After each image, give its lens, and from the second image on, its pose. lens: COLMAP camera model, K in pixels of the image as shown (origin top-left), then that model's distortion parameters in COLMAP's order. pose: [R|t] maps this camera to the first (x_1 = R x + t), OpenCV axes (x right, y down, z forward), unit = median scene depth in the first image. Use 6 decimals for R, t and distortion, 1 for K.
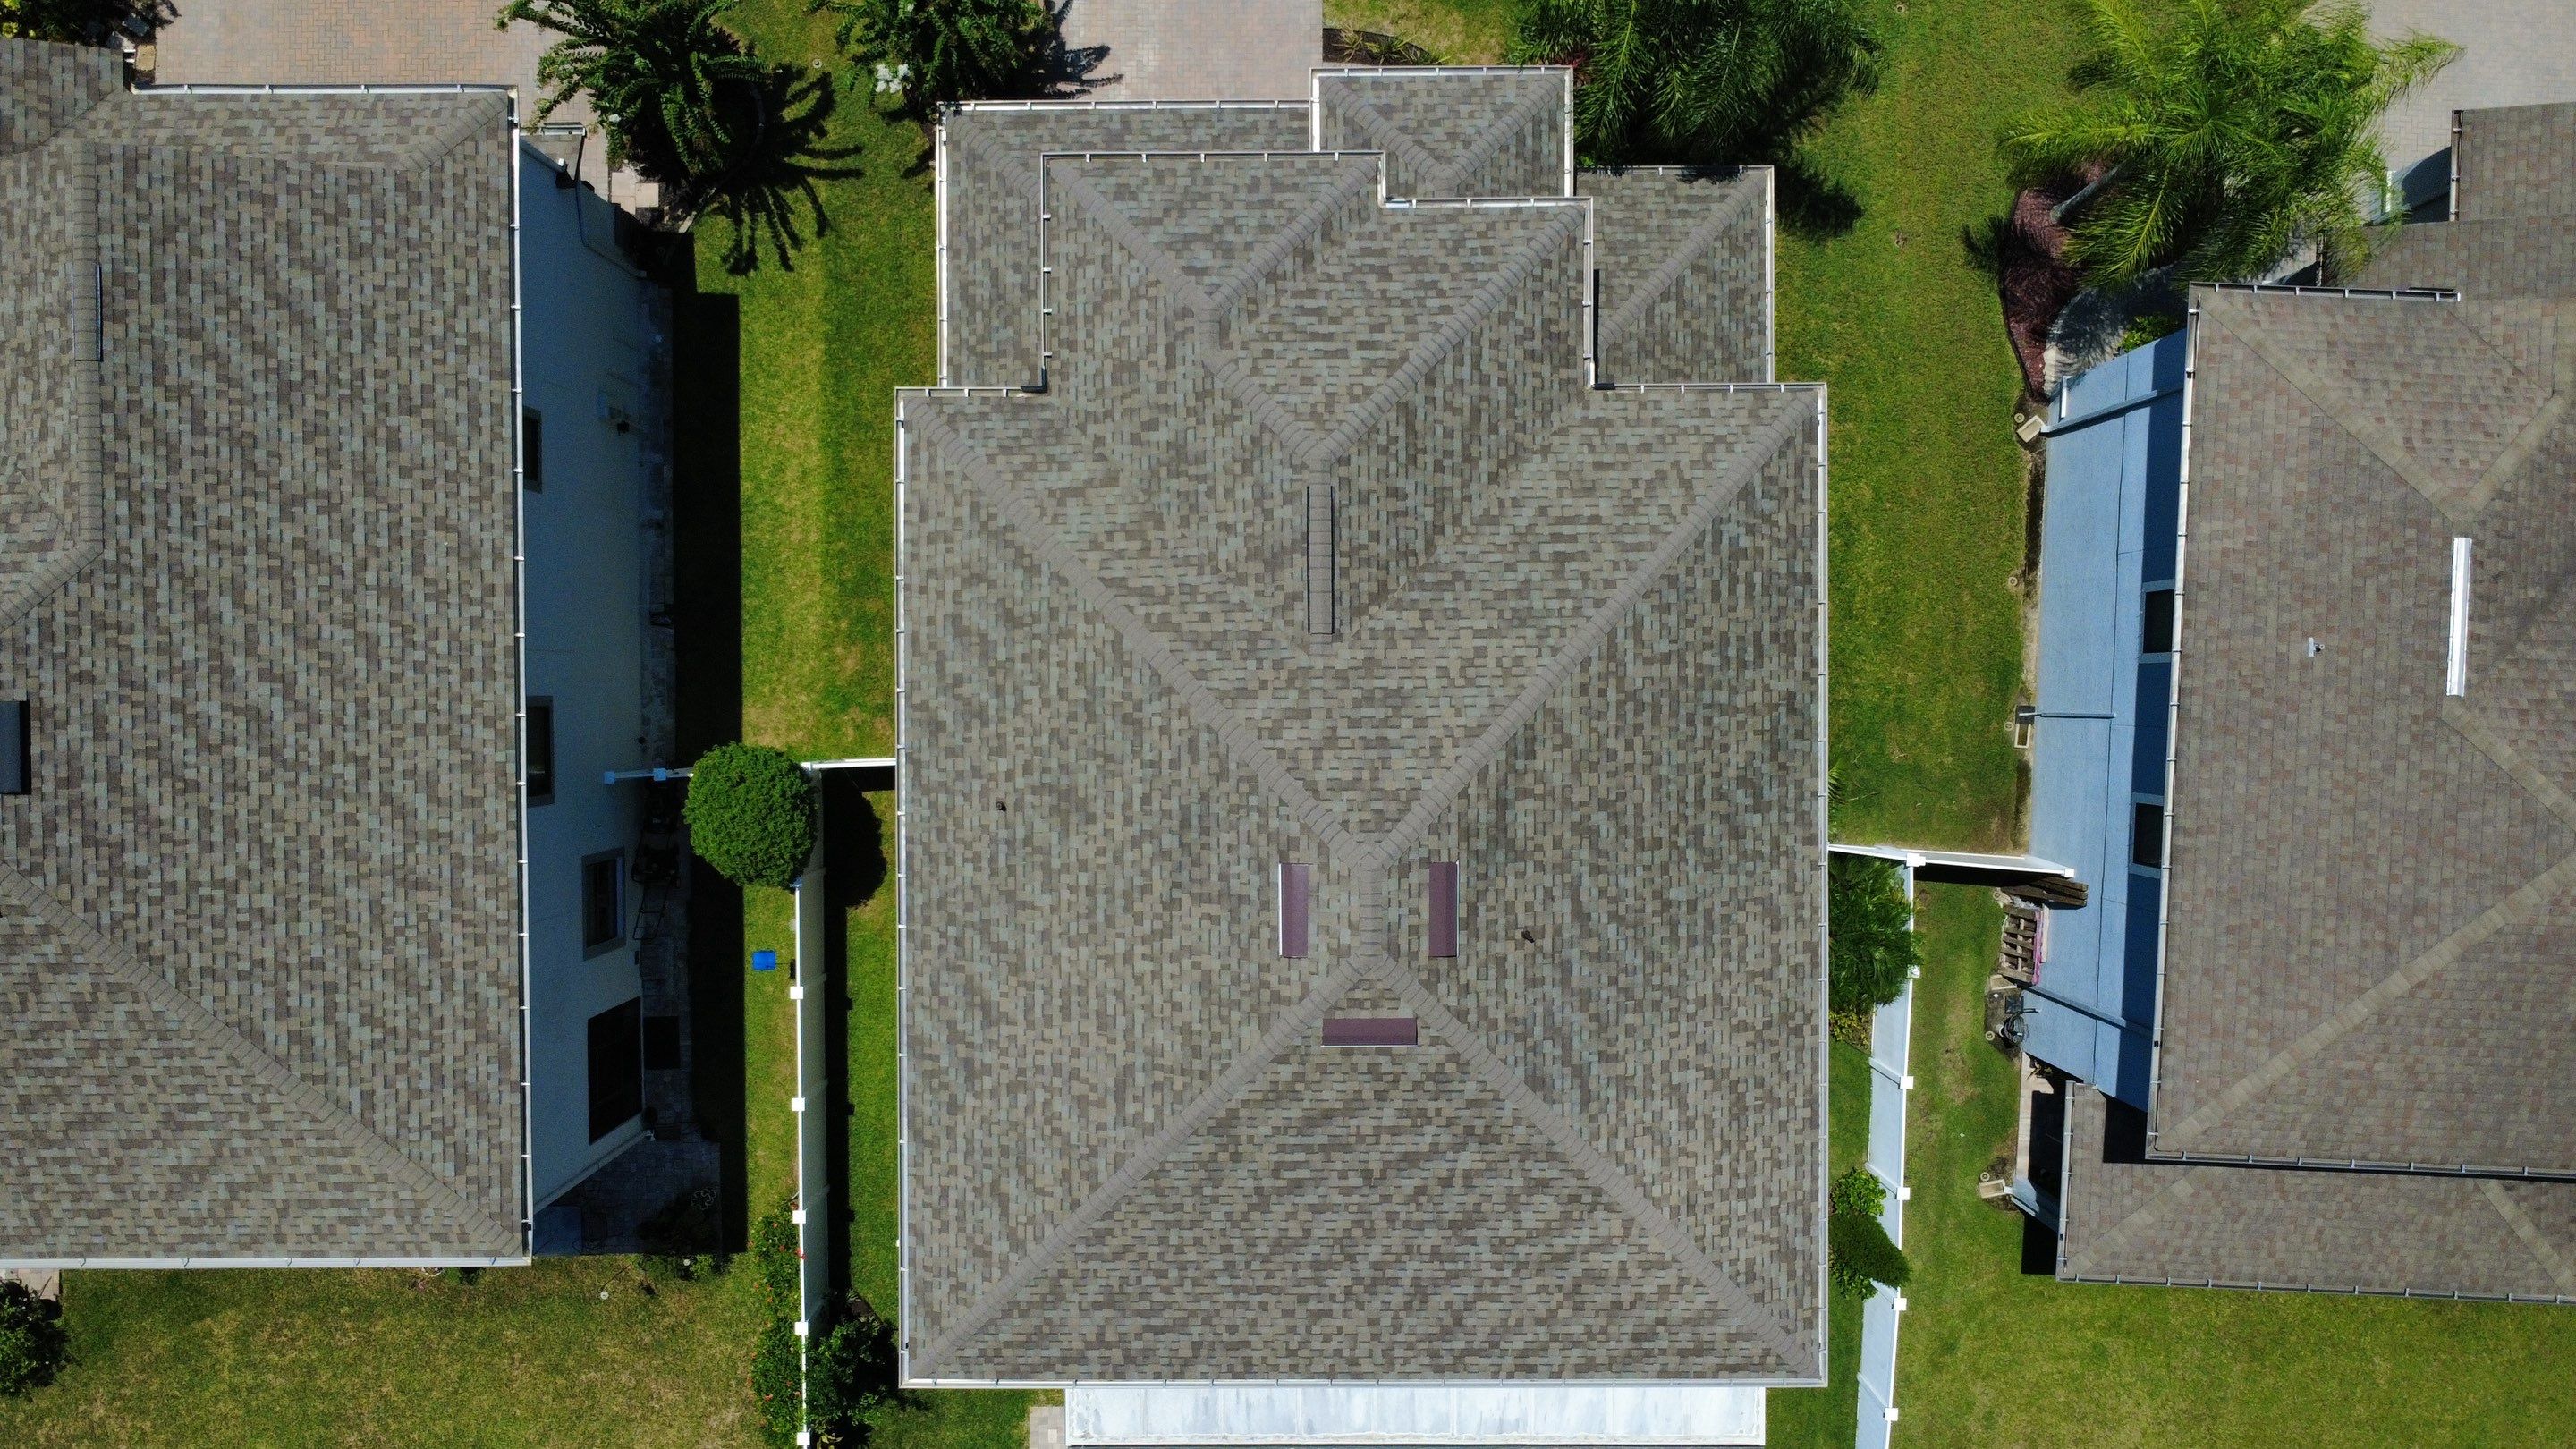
lens RADIAL K [[1876.5, 0, 1283.0], [0, 1876.5, 720.8], [0, 0, 1]] dist [-0.003501, 0.005430]
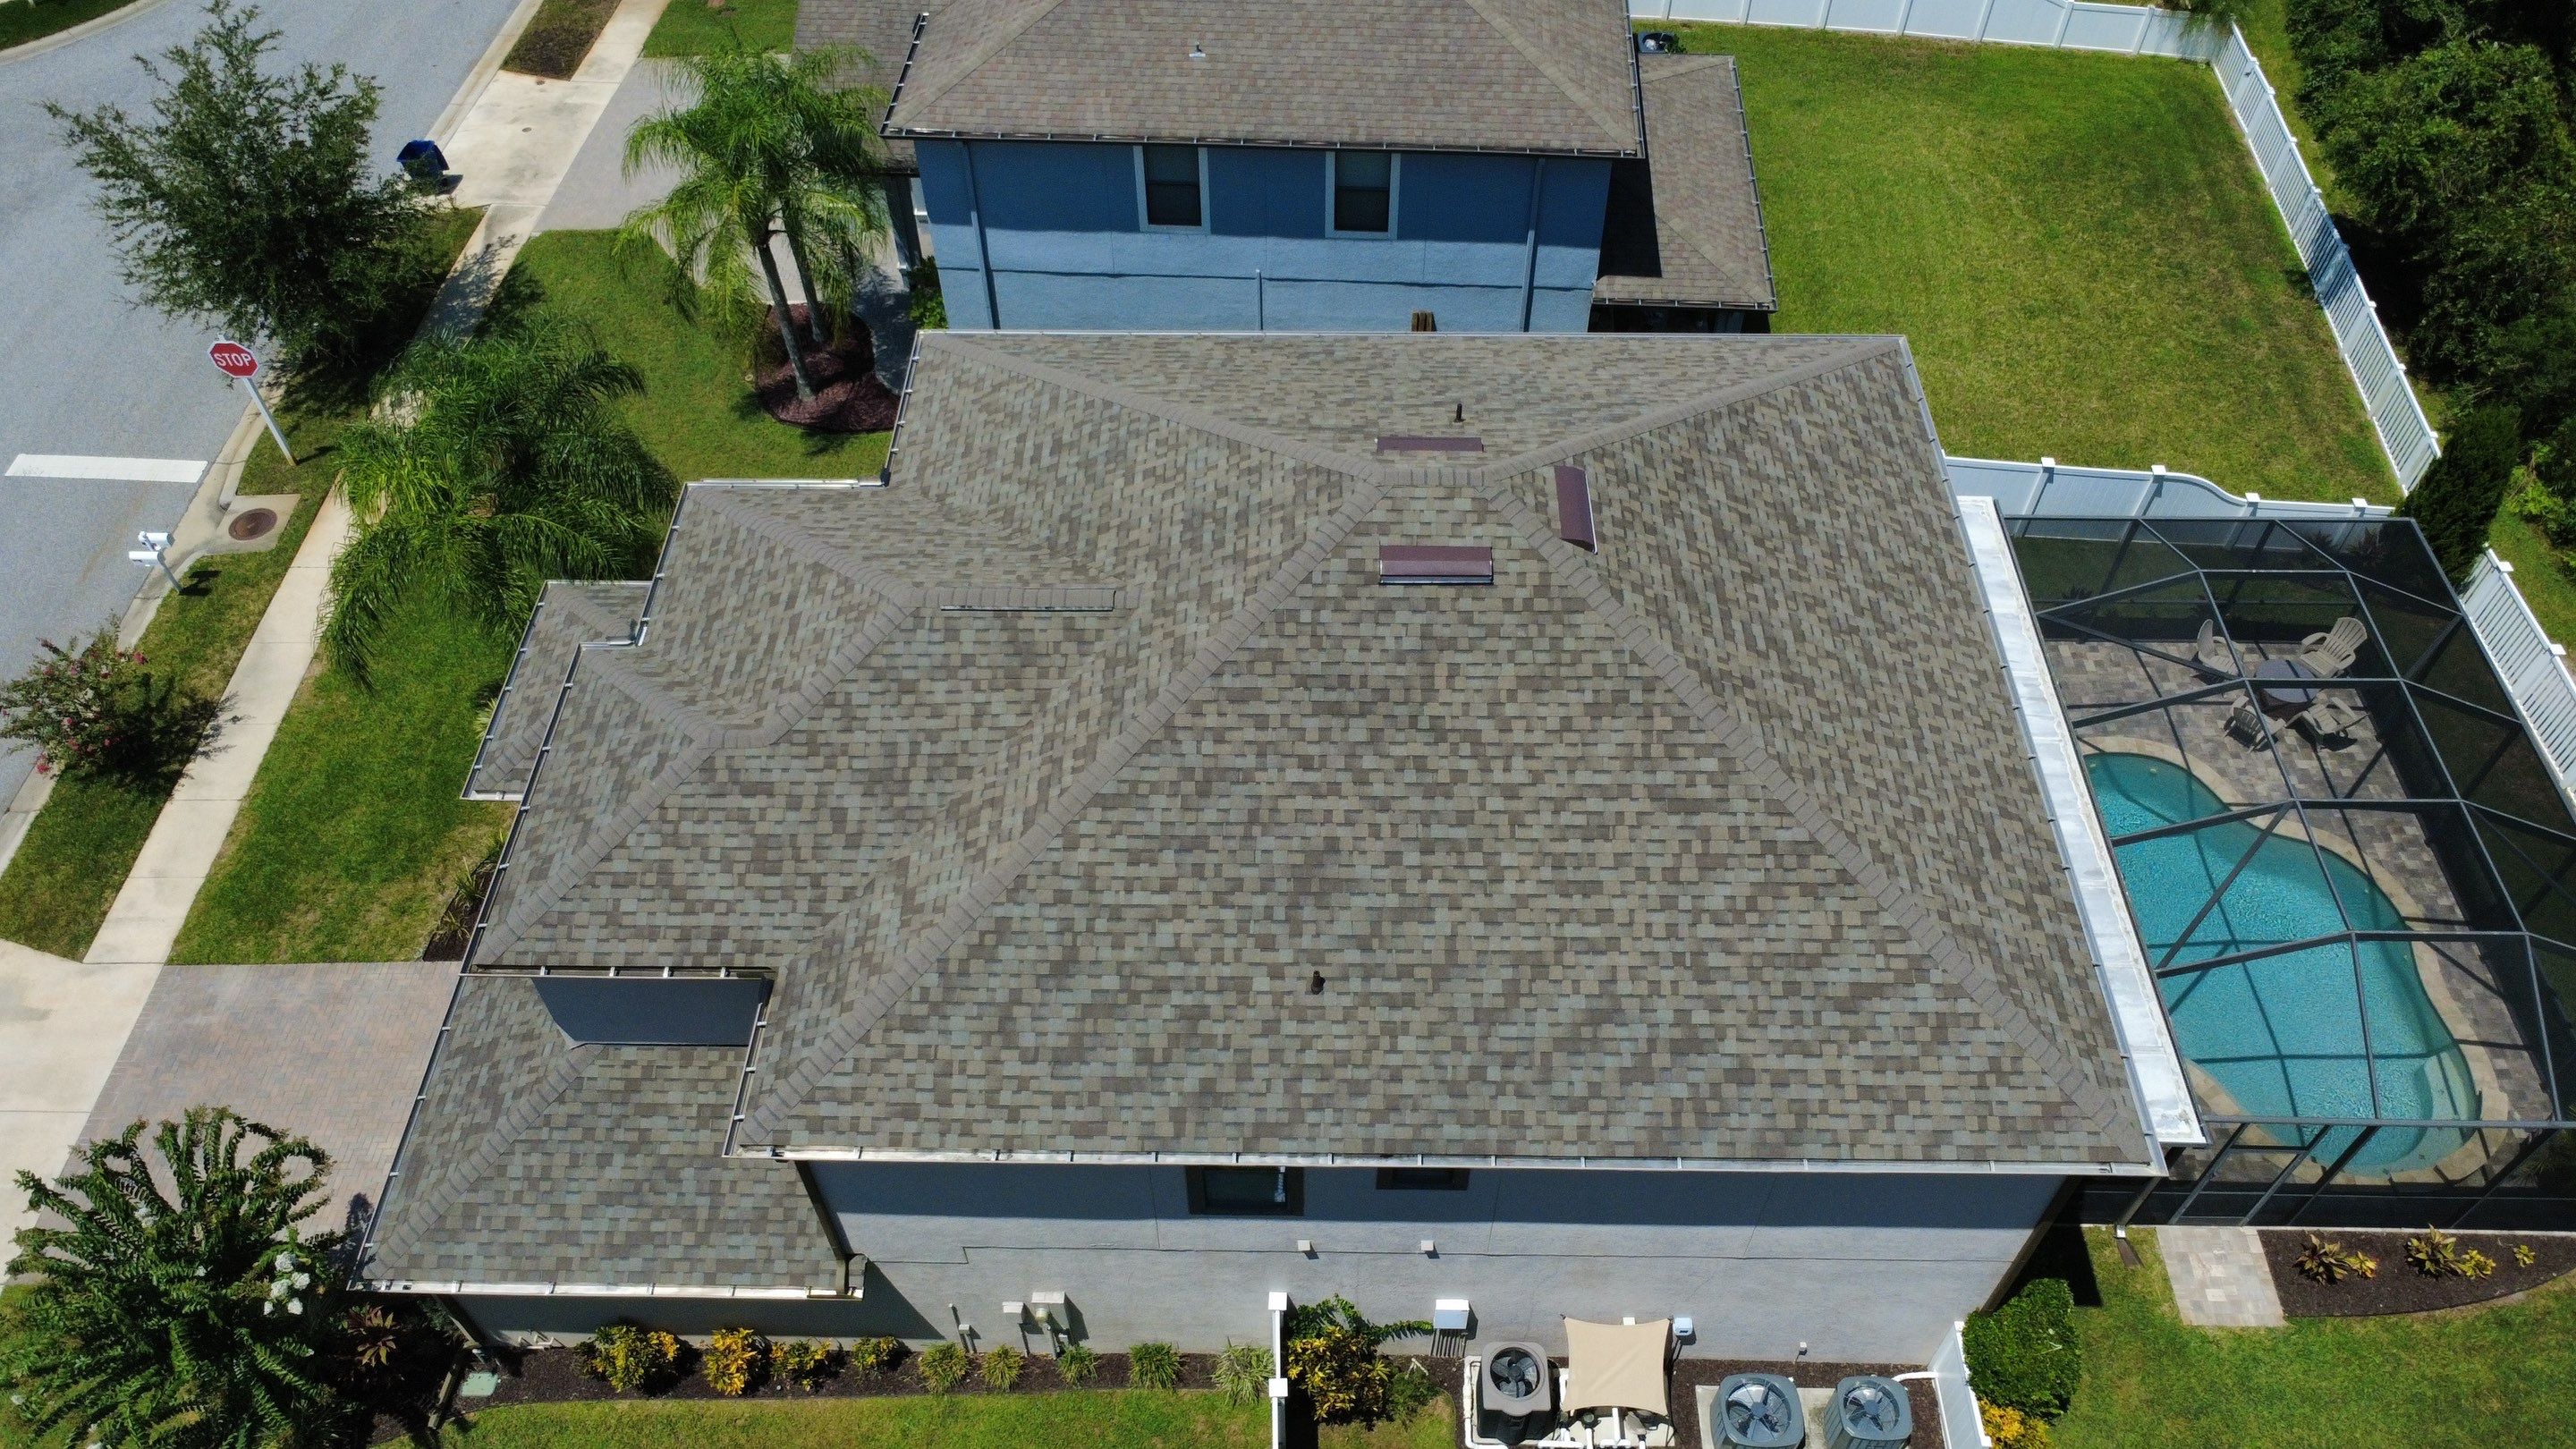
lens RADIAL K [[1876.5, 0, 1282.4], [0, 1876.5, 721.3], [0, 0, 1]] dist [-0.003501, 0.005430]
pose [[0.024068, -0.753326, 0.657206, -0.552787], [0.999482, 0.004096, -0.031908, 0.054532], [0.021346, 0.657634, 0.753035, 0.378263]]
